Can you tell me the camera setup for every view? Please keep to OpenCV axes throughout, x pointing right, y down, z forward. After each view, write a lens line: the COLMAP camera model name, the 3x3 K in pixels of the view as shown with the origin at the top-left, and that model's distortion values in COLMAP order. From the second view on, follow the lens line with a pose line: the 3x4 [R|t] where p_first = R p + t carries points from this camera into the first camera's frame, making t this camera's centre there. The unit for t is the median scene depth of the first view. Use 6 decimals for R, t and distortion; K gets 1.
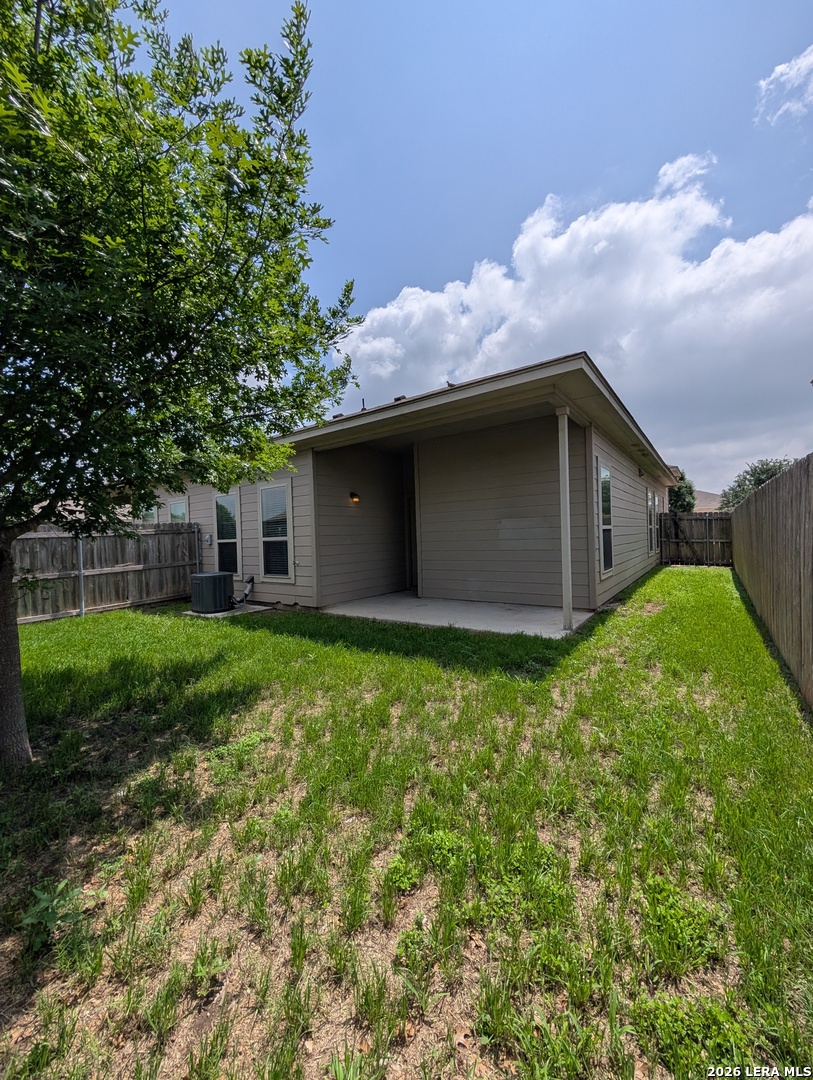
lens RADIAL K [[413.3, 0, 408.0], [0, 413.3, 543.1], [0, 0, 1]] dist [-0.004189, 0.001930]
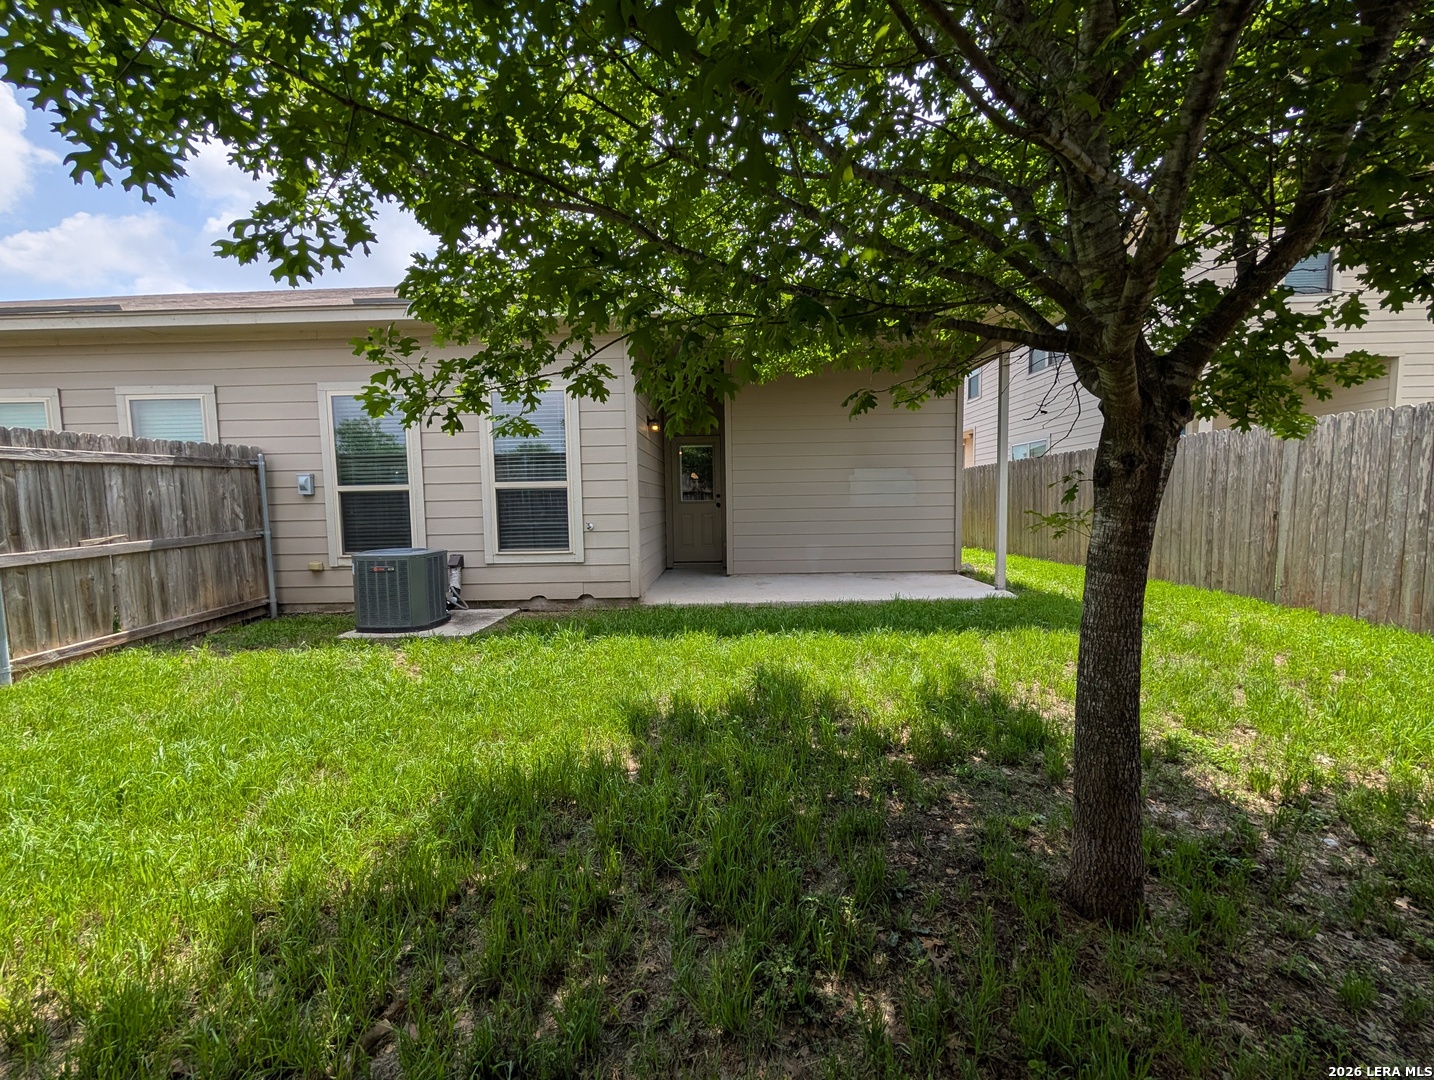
lens RADIAL K [[547.7, 0, 719.9], [0, 547.7, 541.9], [0, 0, 1]] dist [-0.000650, 0.000249]
pose [[0.815924, -0.024478, 0.577641, -0.678666], [-0.000508, 0.999073, 0.043054, 0.043680], [-0.578159, -0.035422, 0.815155, 0.311288]]
